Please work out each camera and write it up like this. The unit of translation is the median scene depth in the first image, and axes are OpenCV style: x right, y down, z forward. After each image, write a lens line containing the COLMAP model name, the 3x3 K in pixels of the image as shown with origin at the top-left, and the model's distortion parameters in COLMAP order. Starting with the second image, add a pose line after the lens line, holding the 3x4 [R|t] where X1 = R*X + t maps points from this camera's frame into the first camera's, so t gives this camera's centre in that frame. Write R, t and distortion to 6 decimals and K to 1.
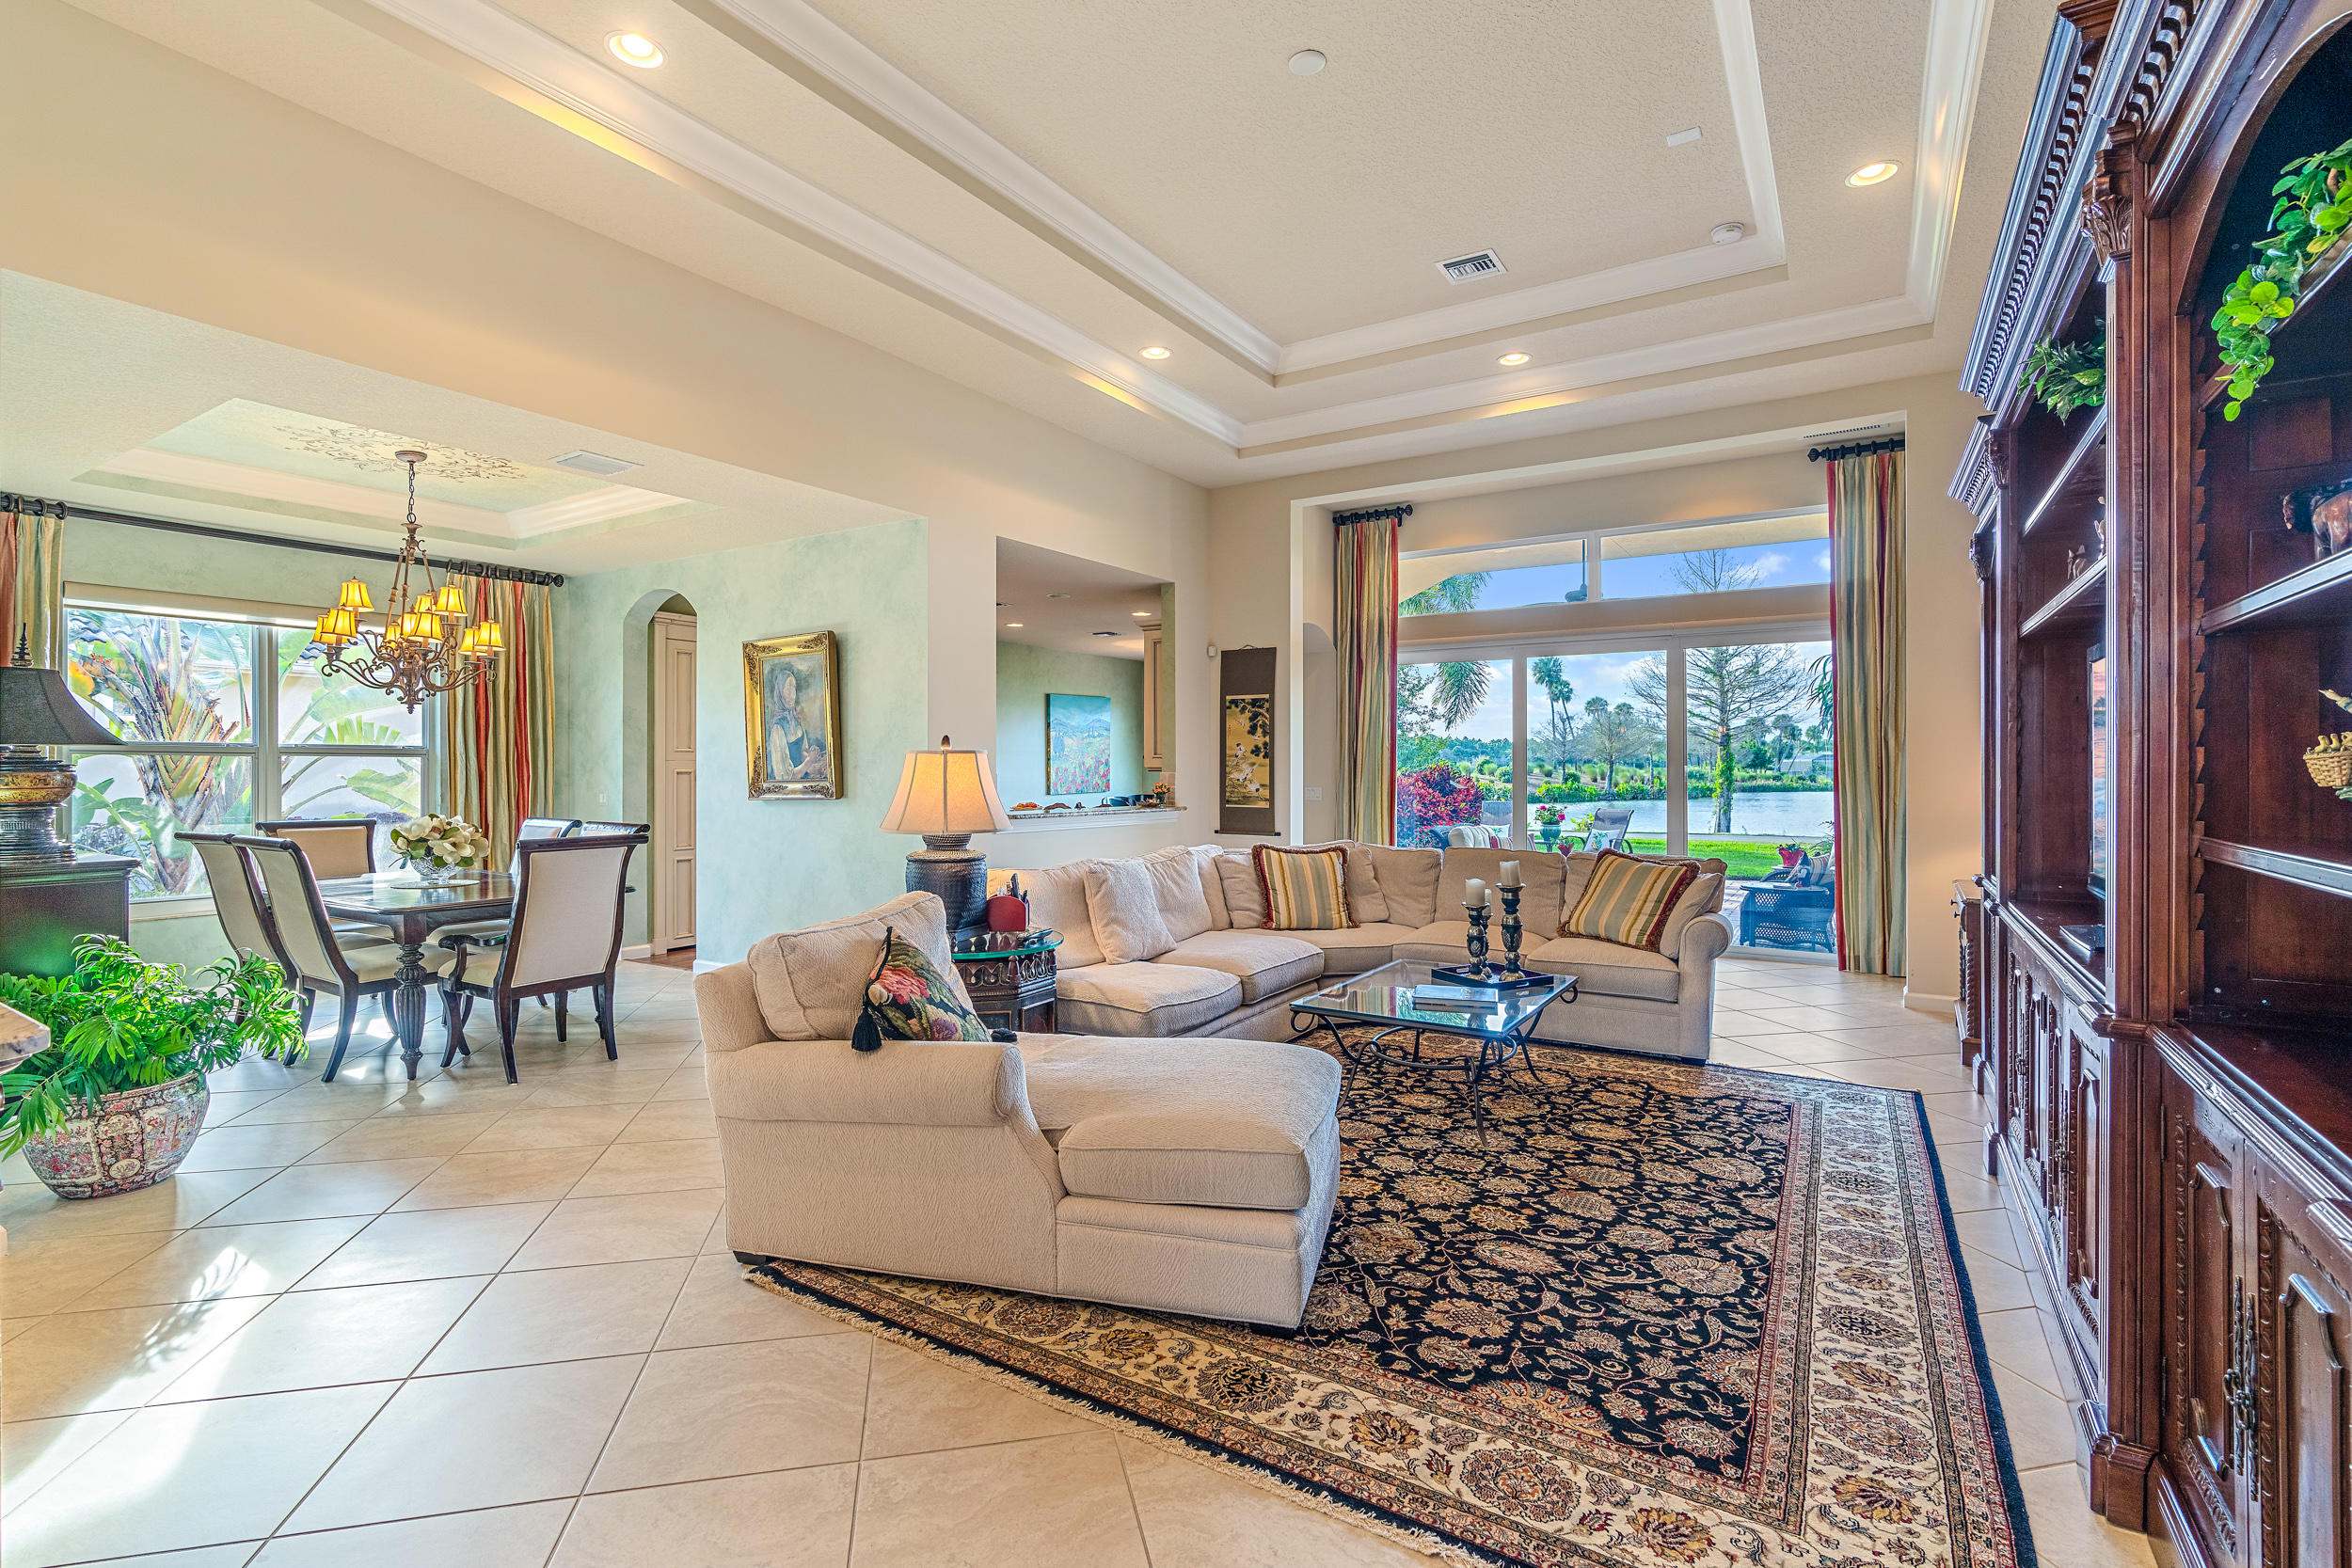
lens RADIAL K [[1074.8, 0, 1174.0], [0, 1074.8, 765.2], [0, 0, 1]] dist [-0.002203, 0.001081]
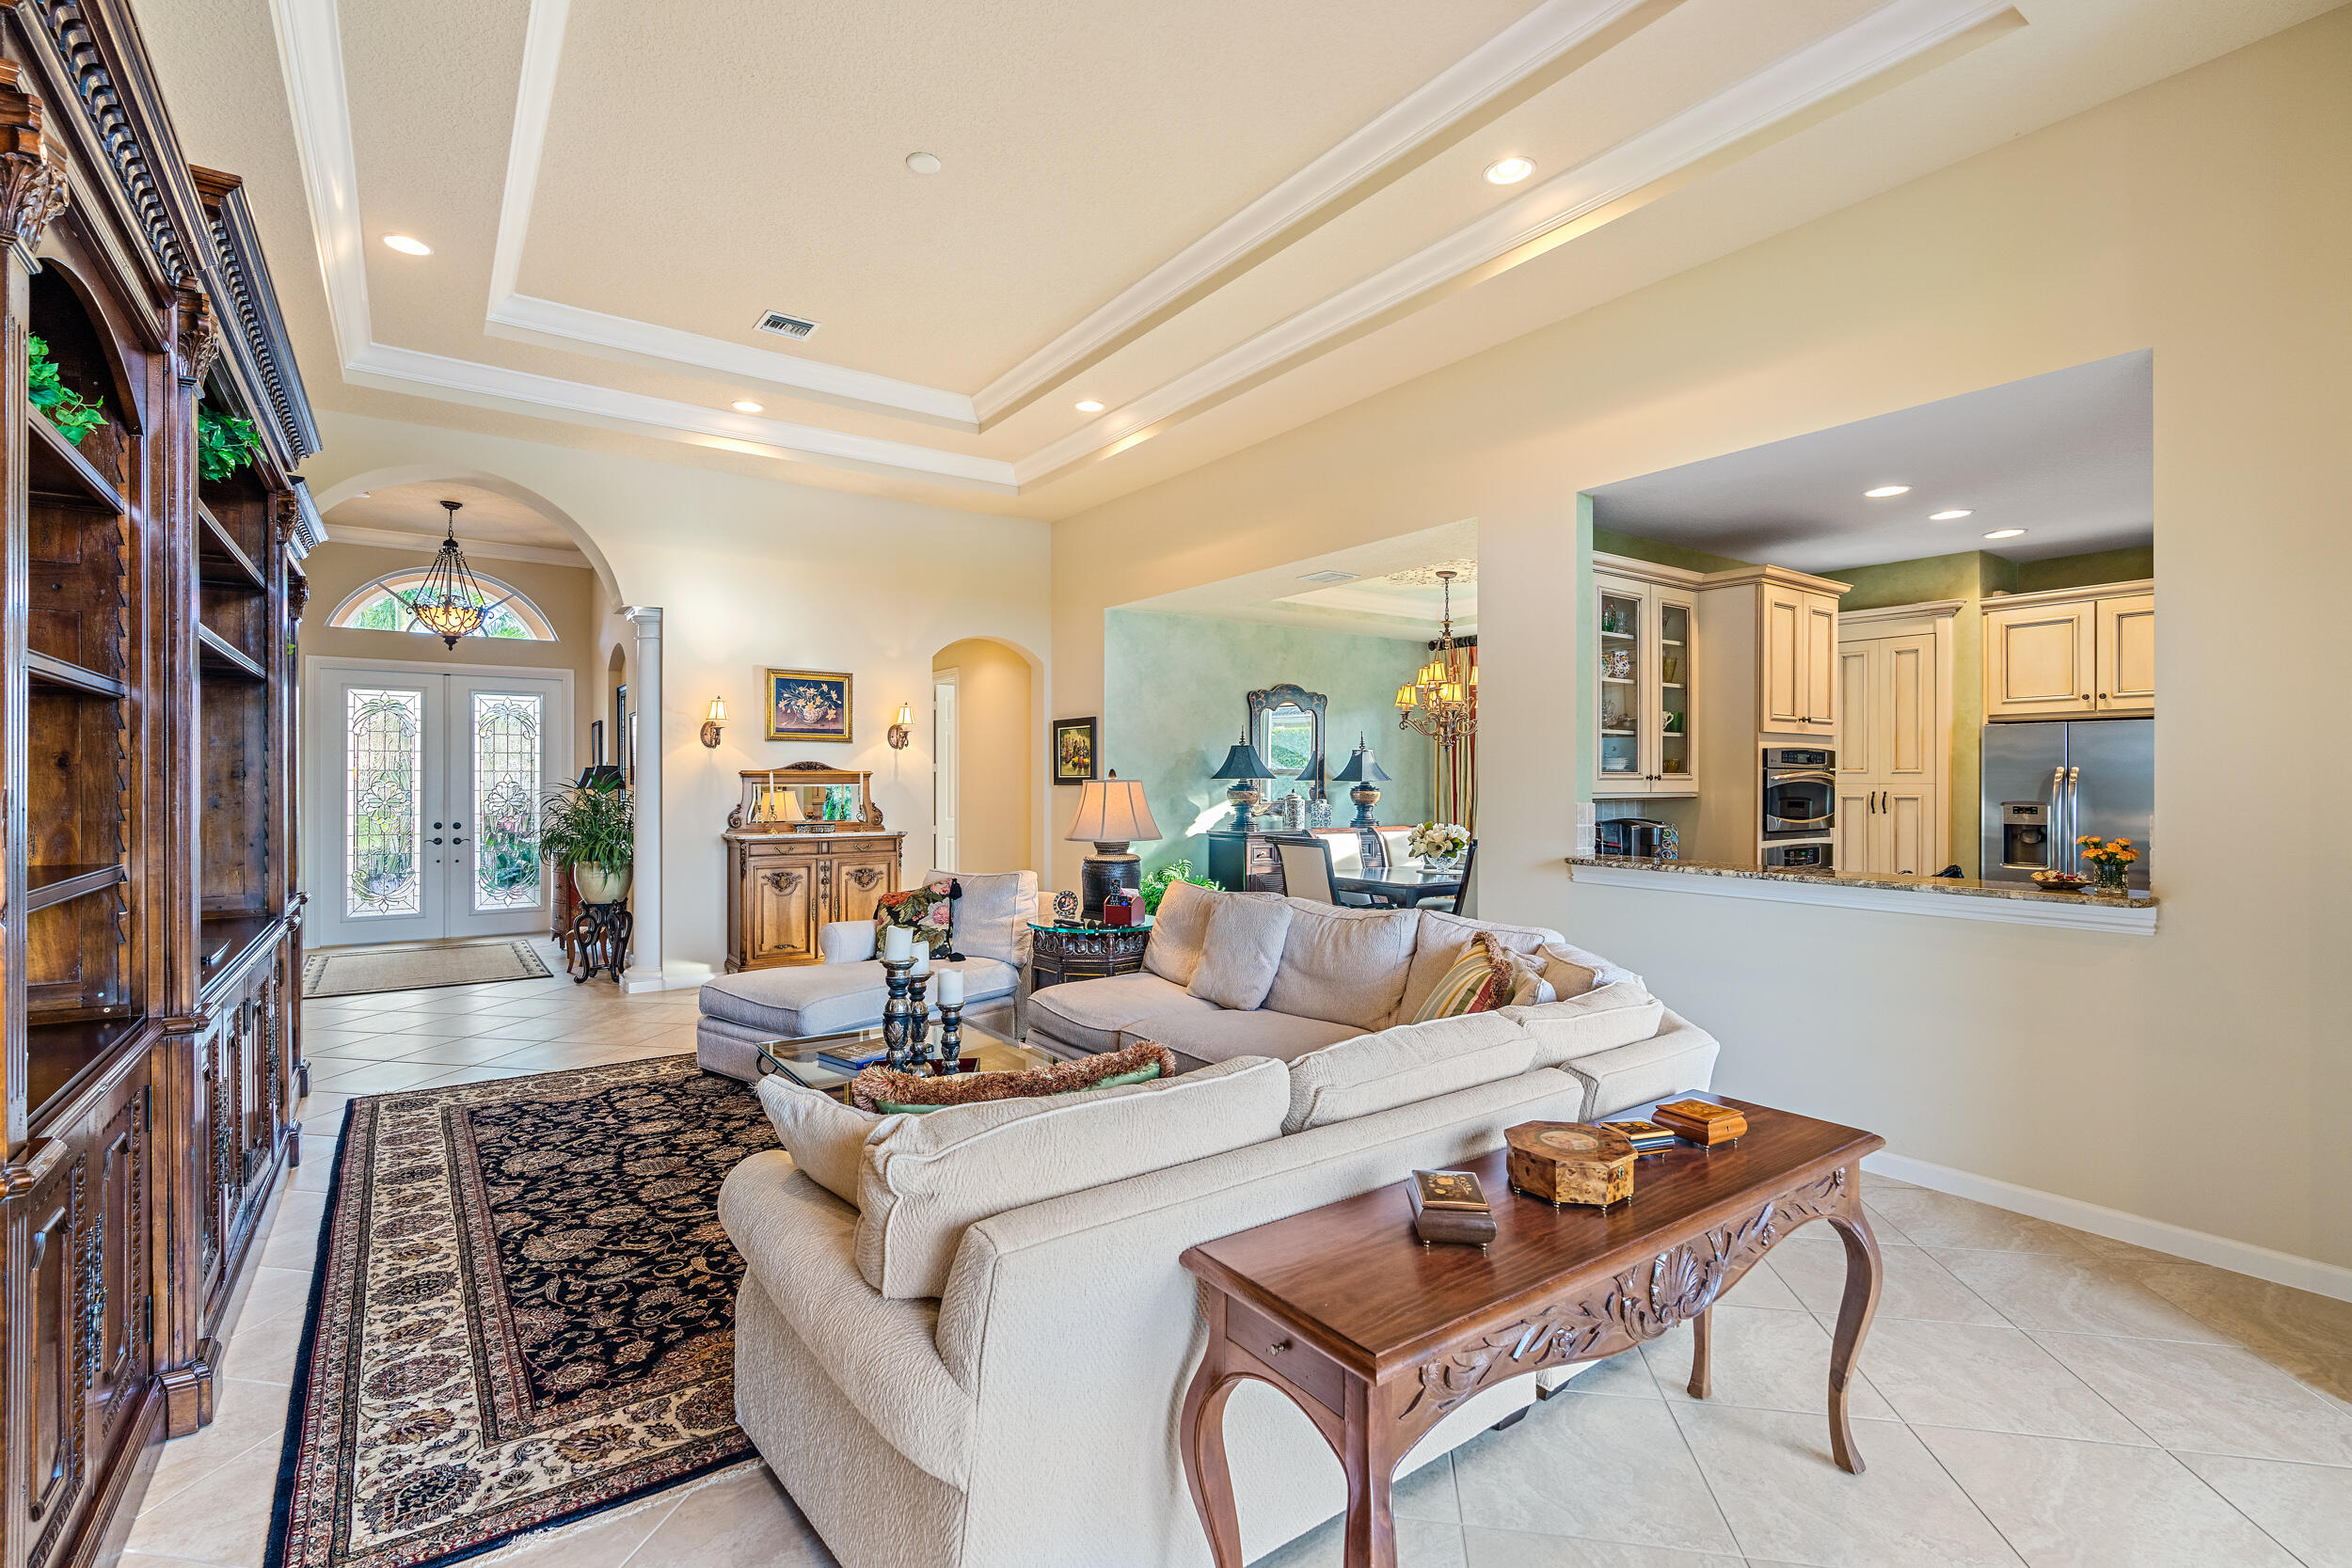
lens RADIAL K [[1066.9, 0, 1171.5], [0, 1066.9, 776.4], [0, 0, 1]] dist [-0.010701, 0.005013]
pose [[-0.378593, -0.004742, -0.925551, 1.088630], [0.001177, 0.999984, -0.005605, -0.012372], [0.925563, -0.003212, -0.378581, 1.713668]]
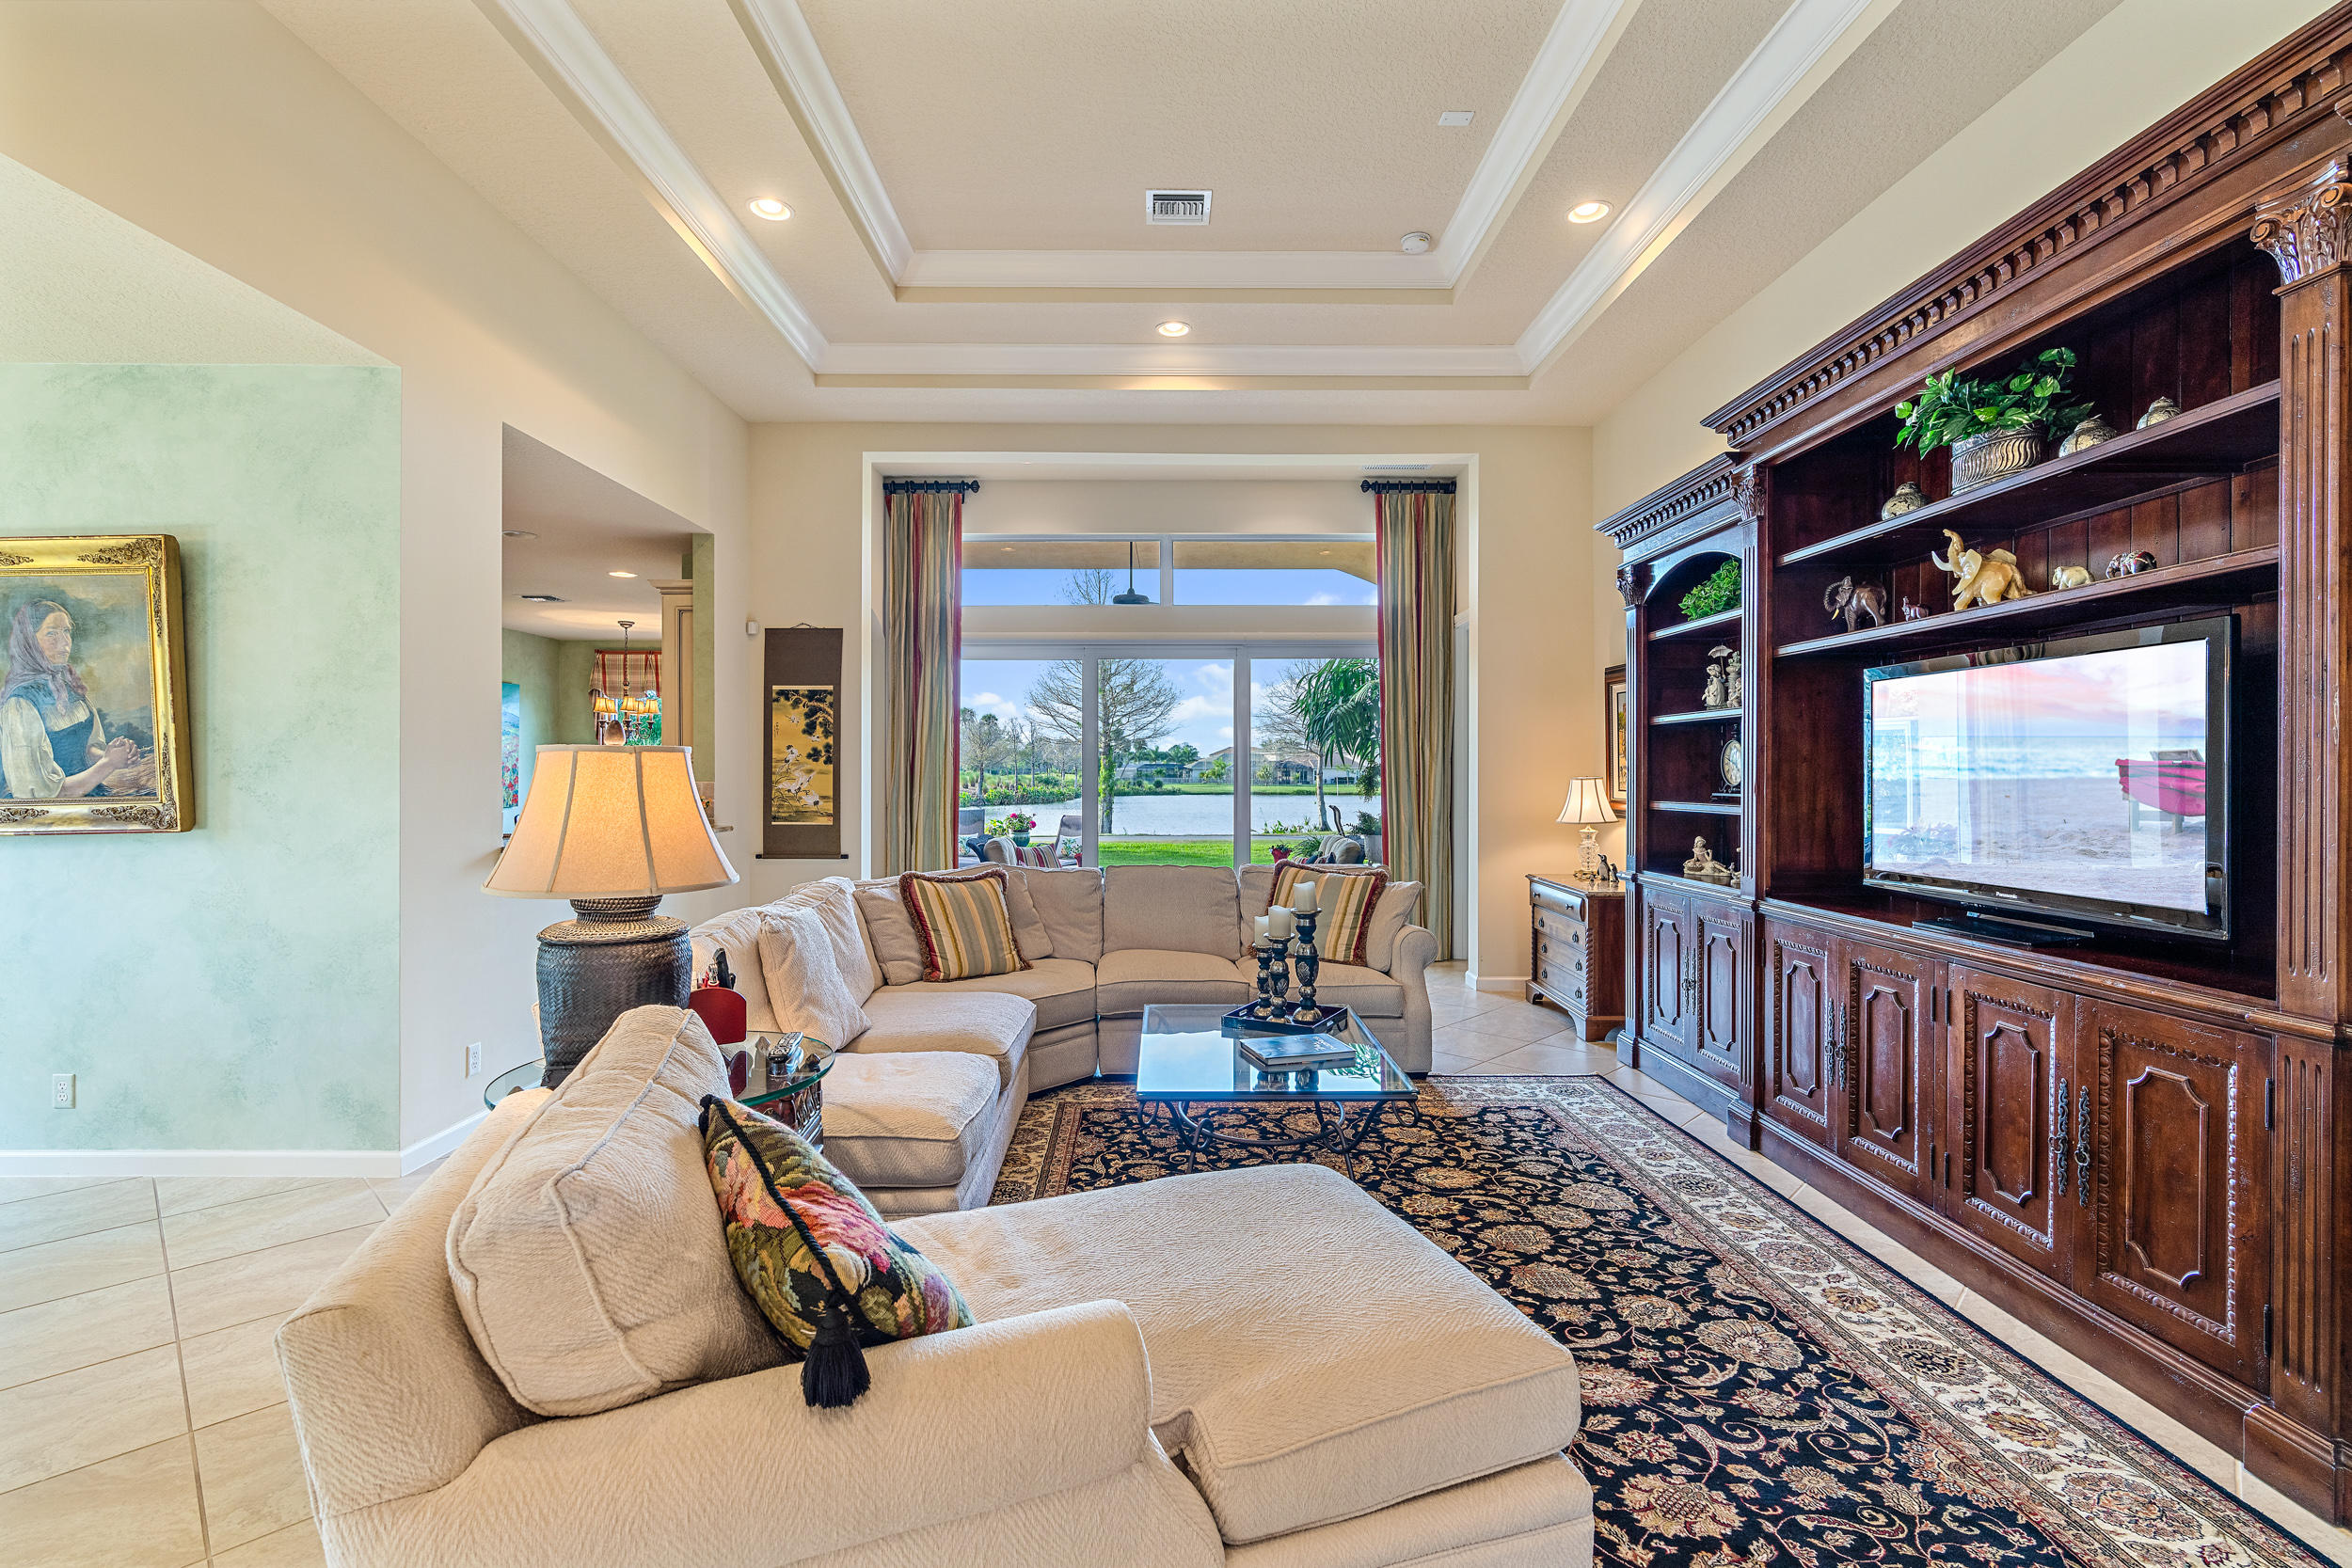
lens RADIAL K [[1066.9, 0, 1171.5], [0, 1066.9, 776.4], [0, 0, 1]] dist [-0.010701, 0.005013]
pose [[0.838220, -0.001361, 0.545331, -0.296514], [-0.000758, 0.999993, 0.003661, -0.000342], [-0.545332, -0.003482, 0.838213, 0.392407]]
